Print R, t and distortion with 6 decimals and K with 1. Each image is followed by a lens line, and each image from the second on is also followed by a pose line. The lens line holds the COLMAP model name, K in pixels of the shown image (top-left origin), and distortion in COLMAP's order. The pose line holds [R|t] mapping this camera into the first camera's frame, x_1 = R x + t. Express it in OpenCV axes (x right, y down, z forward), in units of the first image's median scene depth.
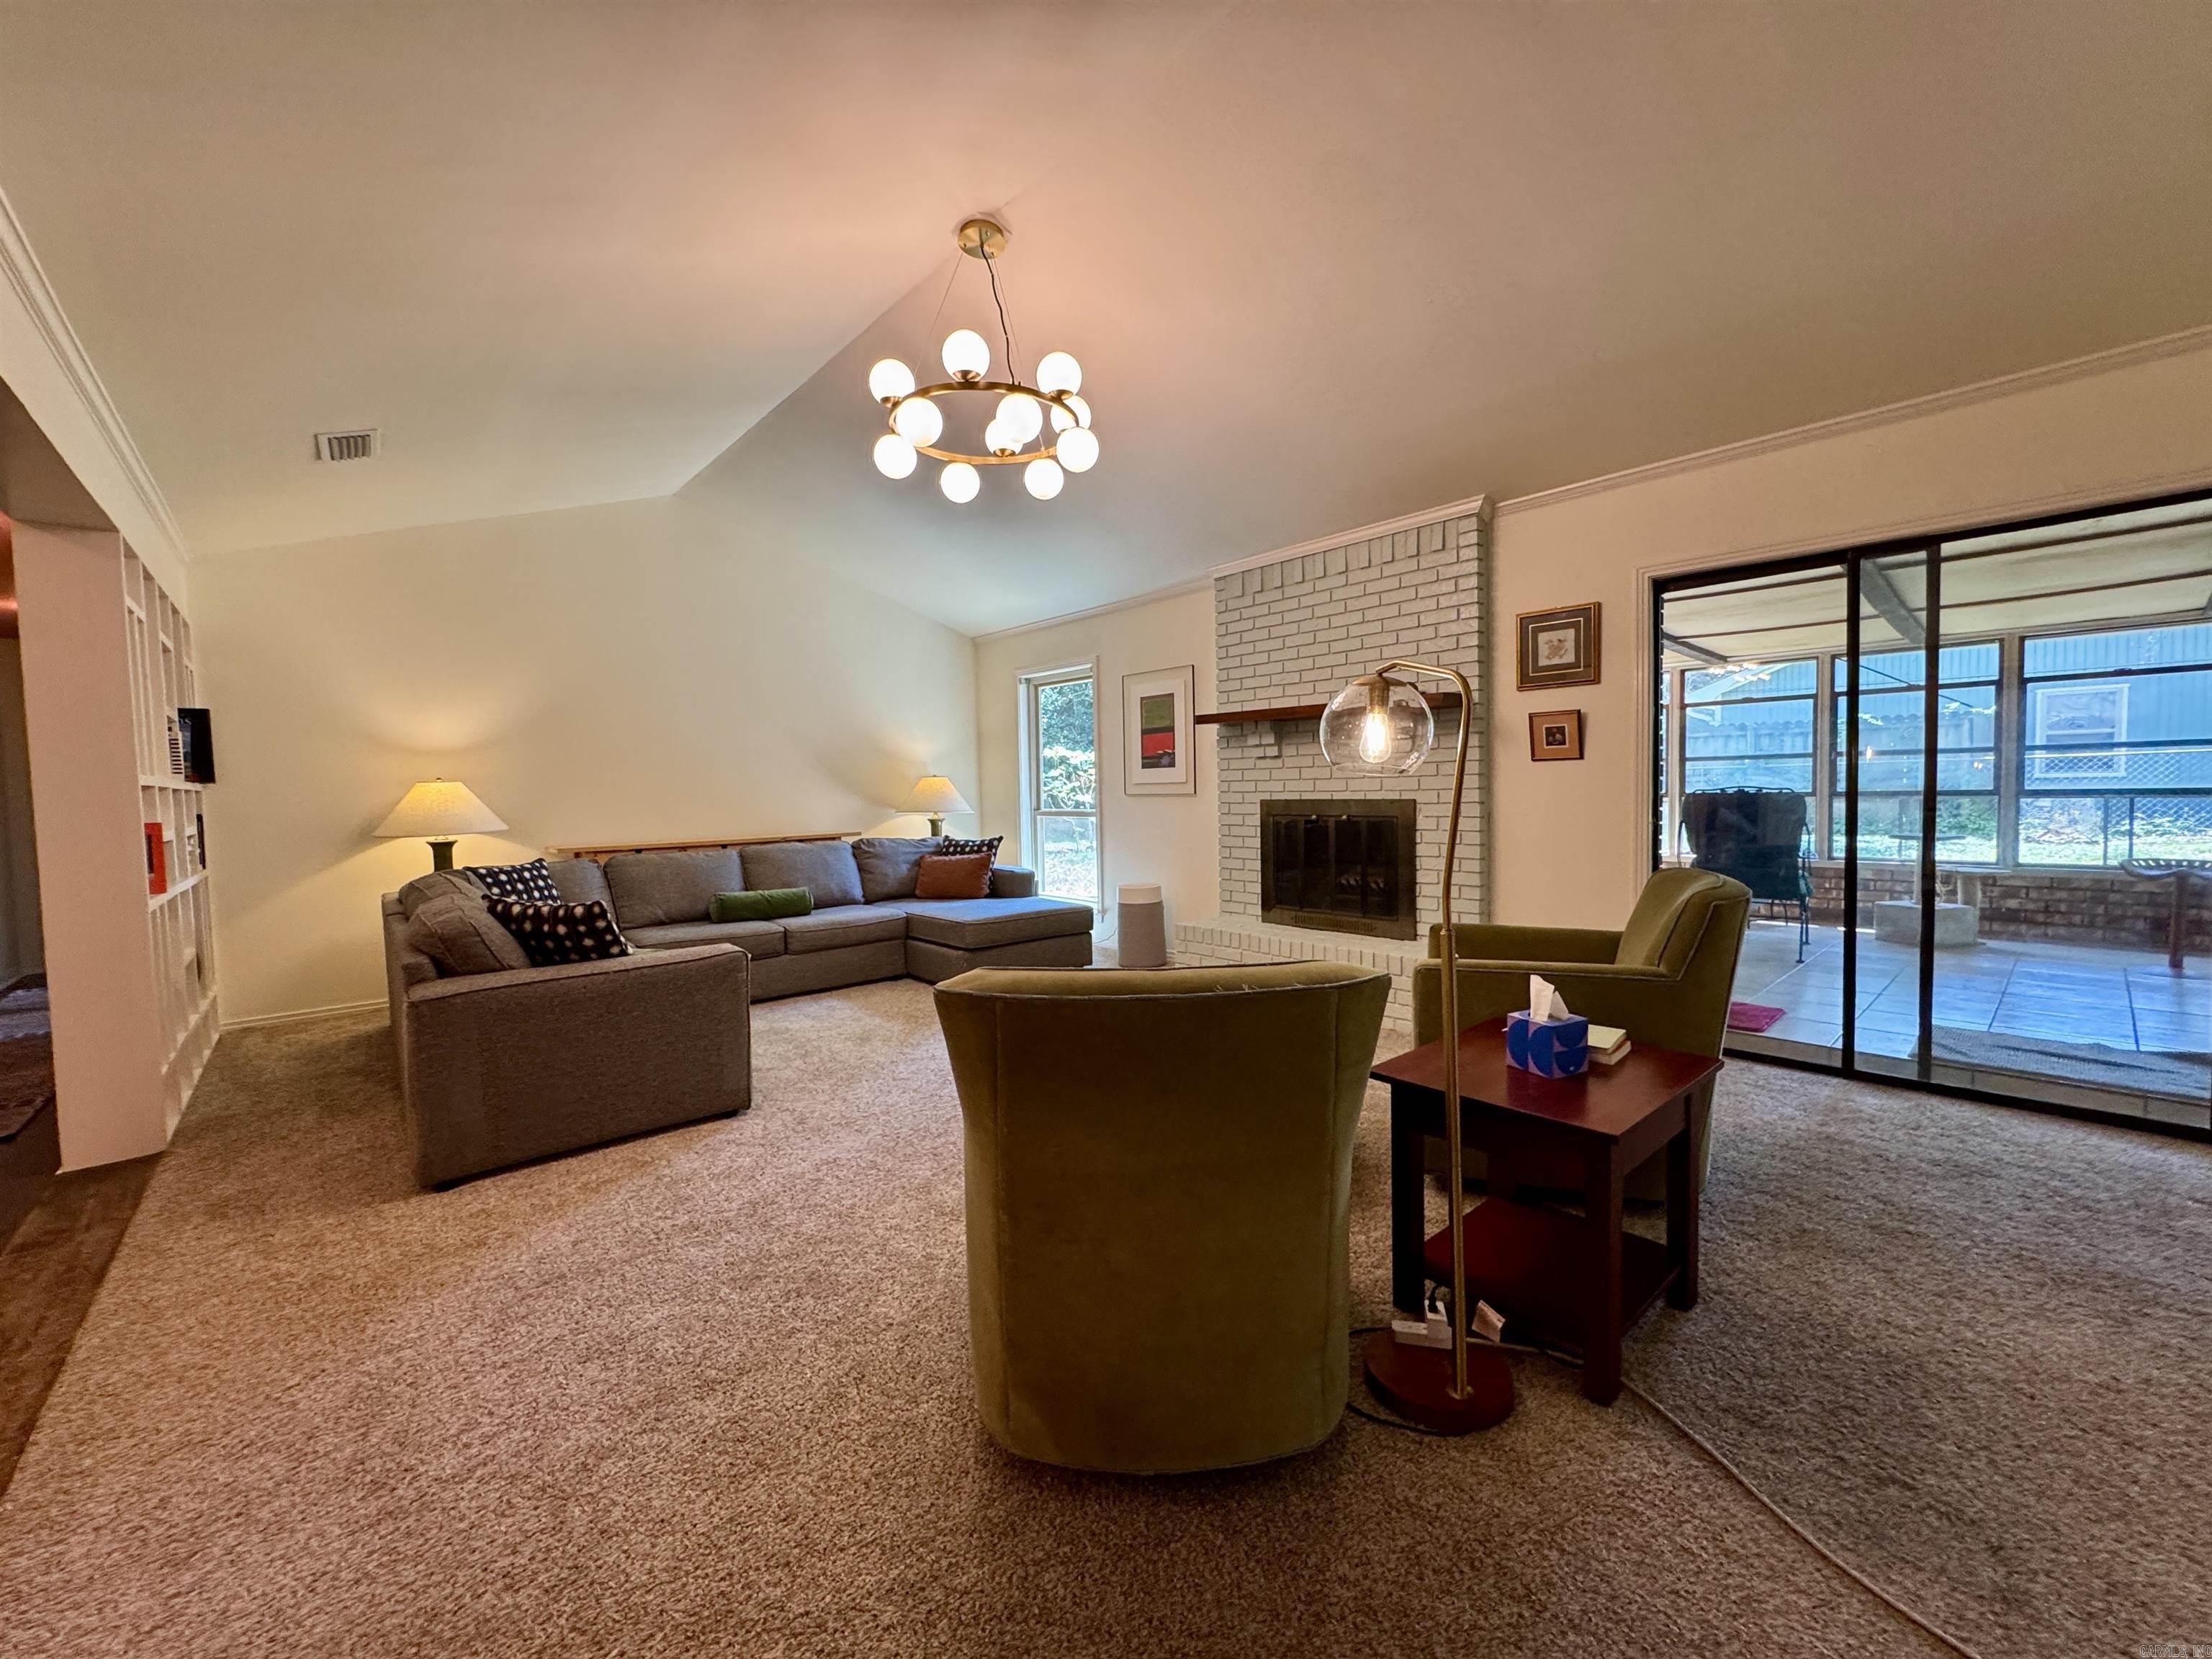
lens RADIAL K [[887.4, 0, 1103.3], [0, 887.4, 825.0], [0, 0, 1]] dist [-0.003987, 0.000816]
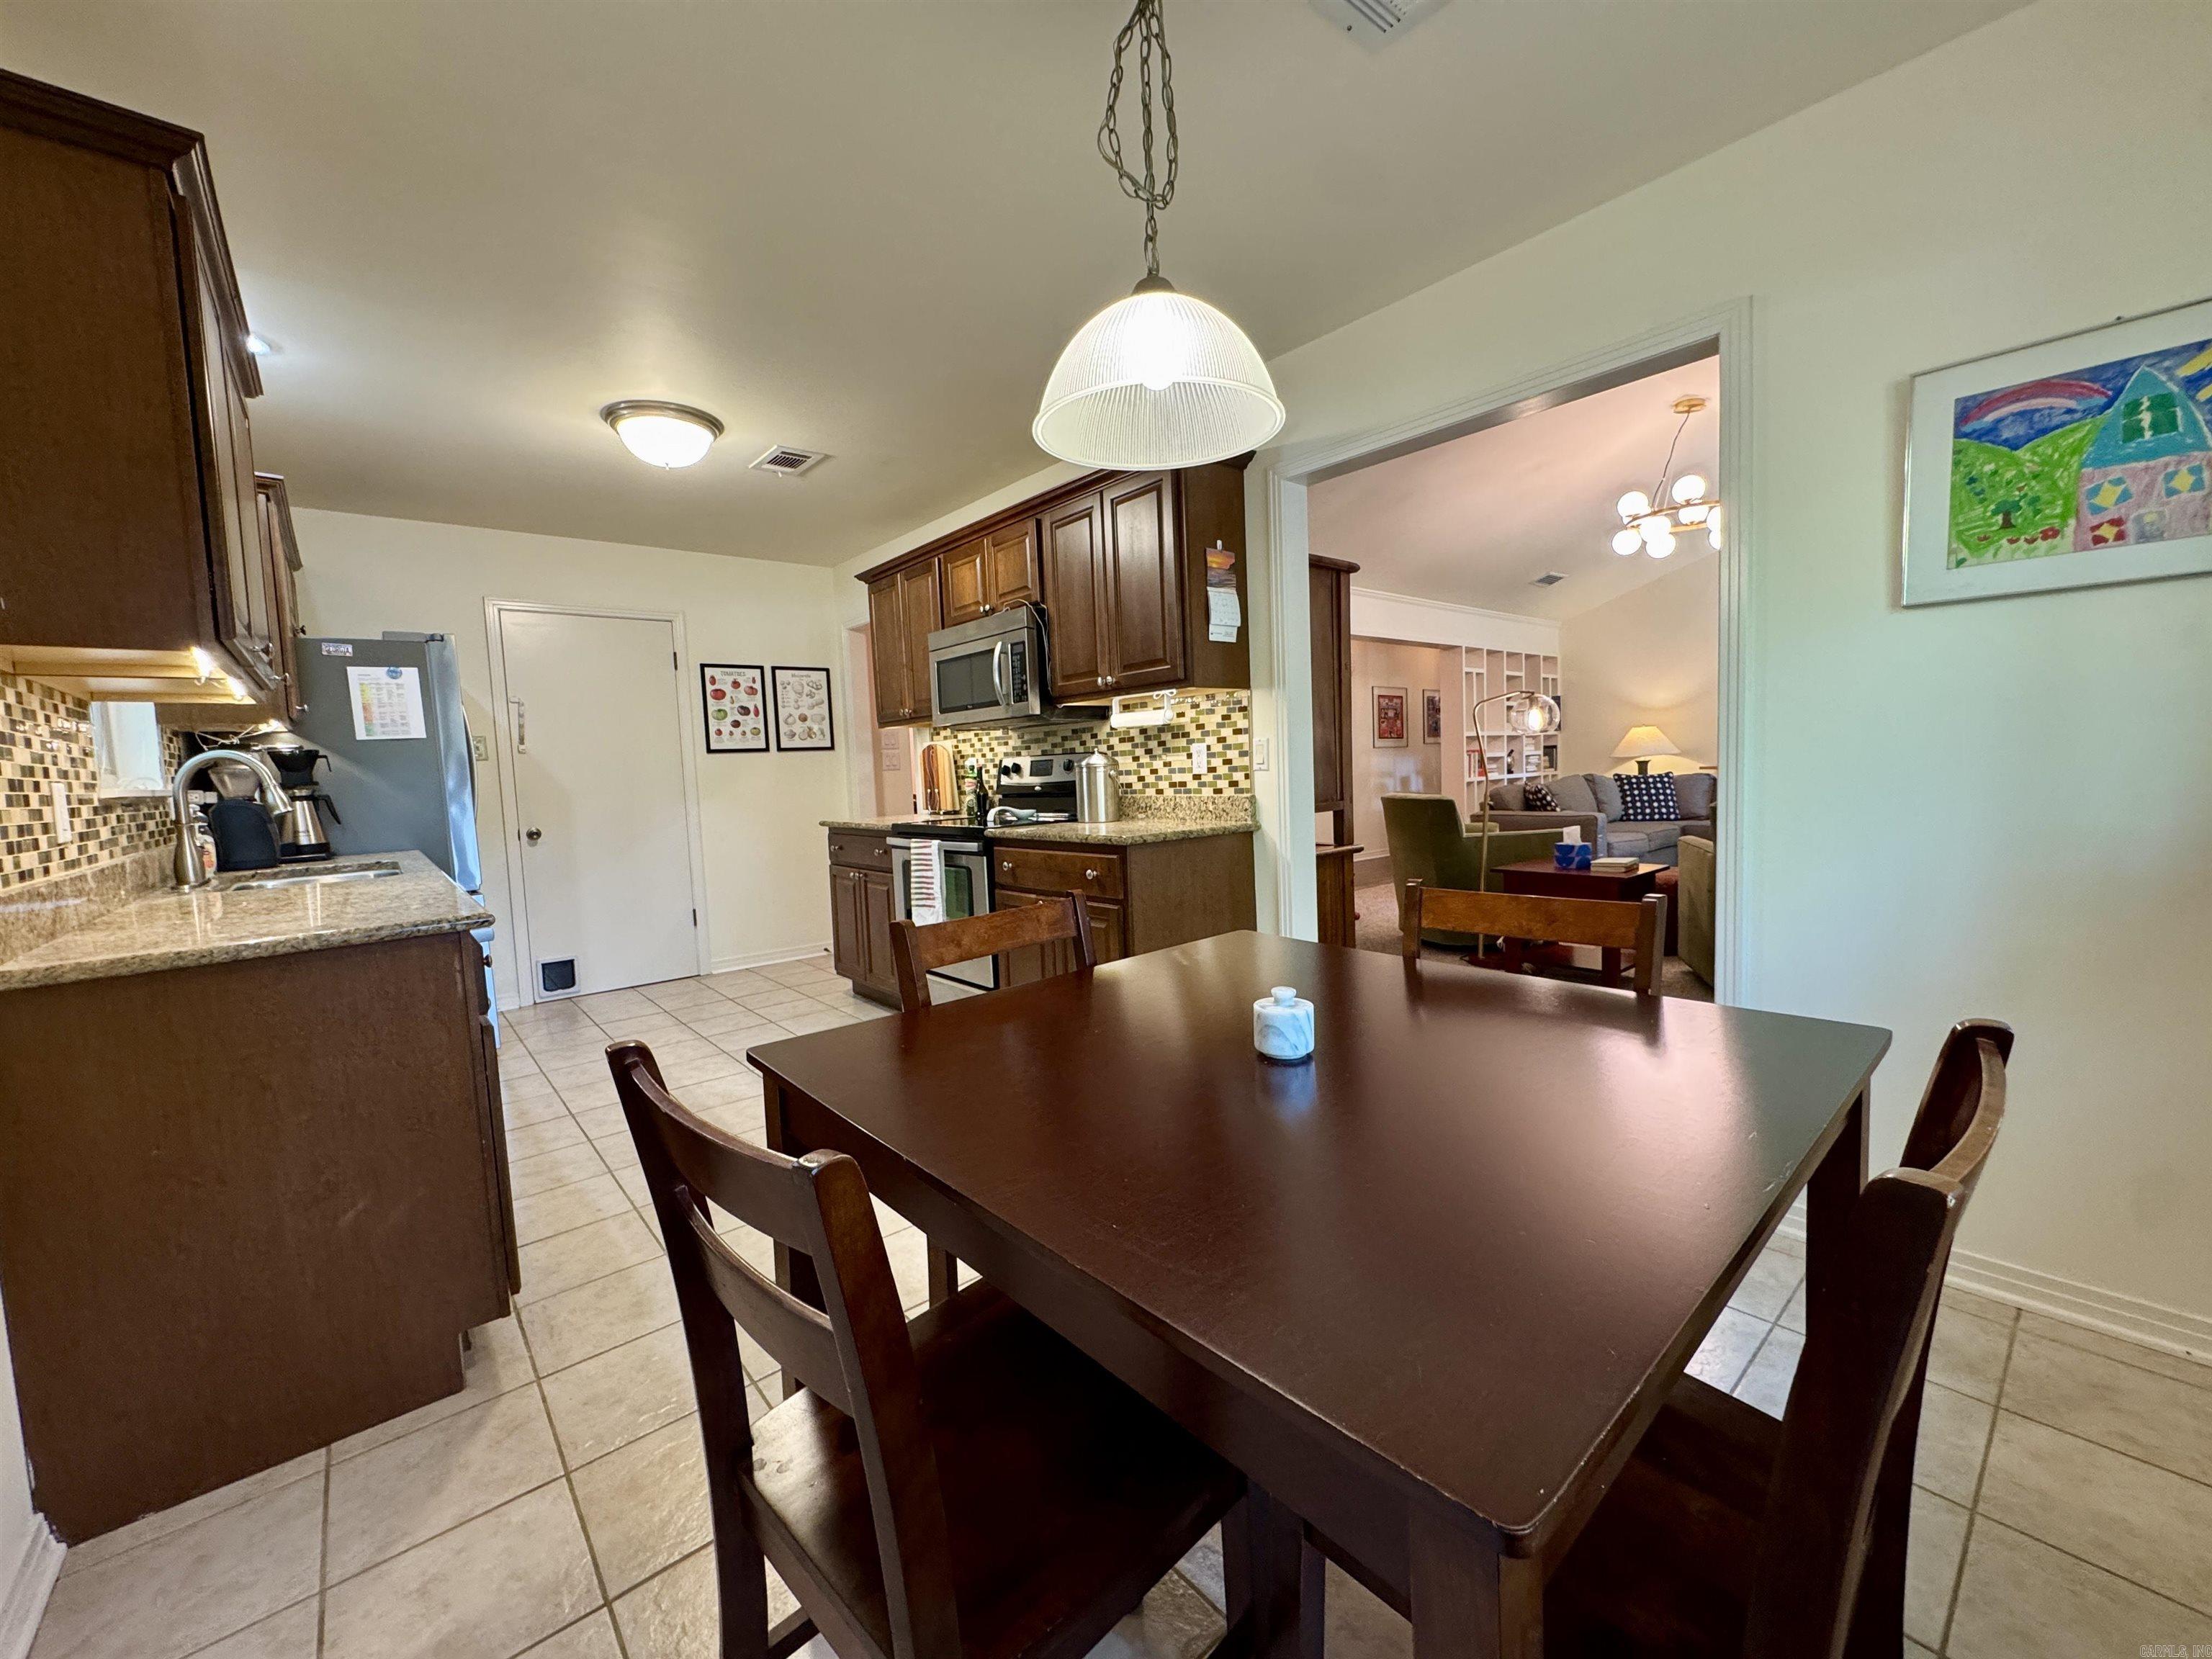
lens RADIAL K [[887.4, 0, 1103.0], [0, 887.4, 828.7], [0, 0, 1]] dist [-0.003987, 0.000816]
pose [[-0.021918, 0.096479, -0.995094, 1.000718], [-0.006389, 0.995299, 0.096640, -0.009805], [0.999739, 0.008476, -0.021198, -0.046571]]
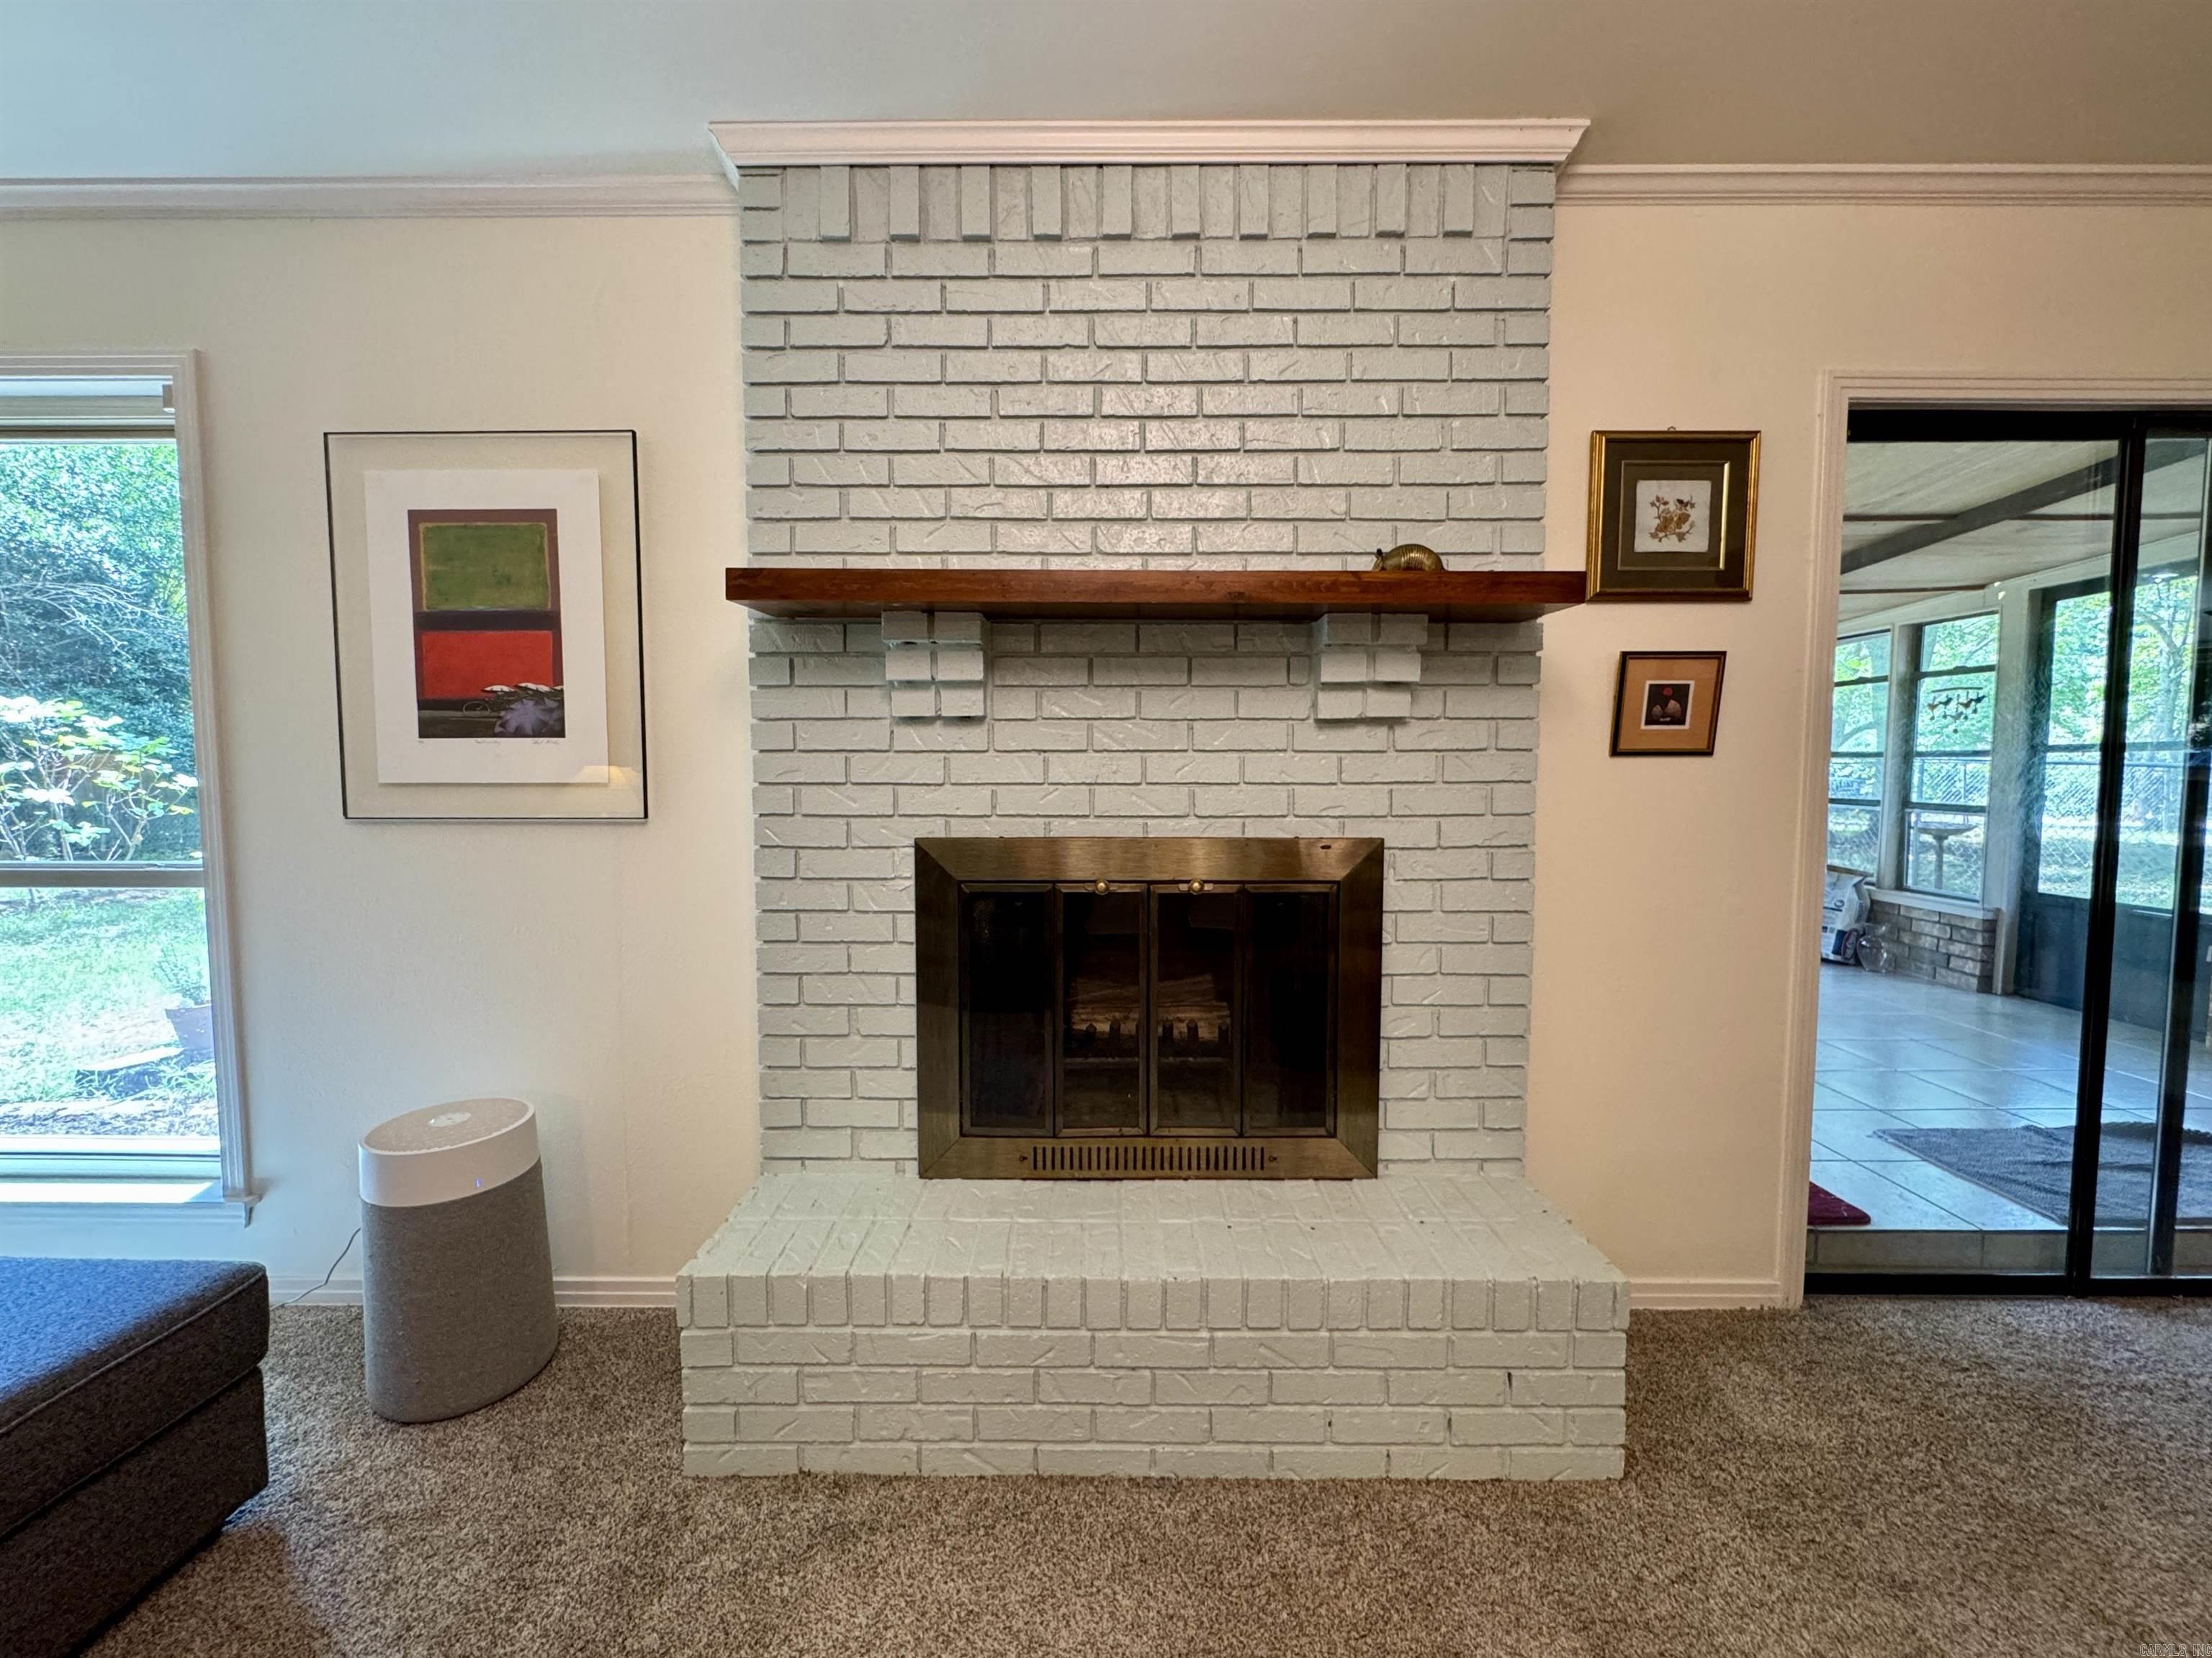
lens RADIAL K [[941.5, 0, 1103.4], [0, 941.5, 826.7], [0, 0, 1]] dist [-0.003214, 0.000705]
pose [[0.669115, -0.026903, 0.742672, -0.051311], [0.018252, 0.999638, 0.019767, -0.038864], [-0.742935, 0.000329, 0.669363, 0.685101]]
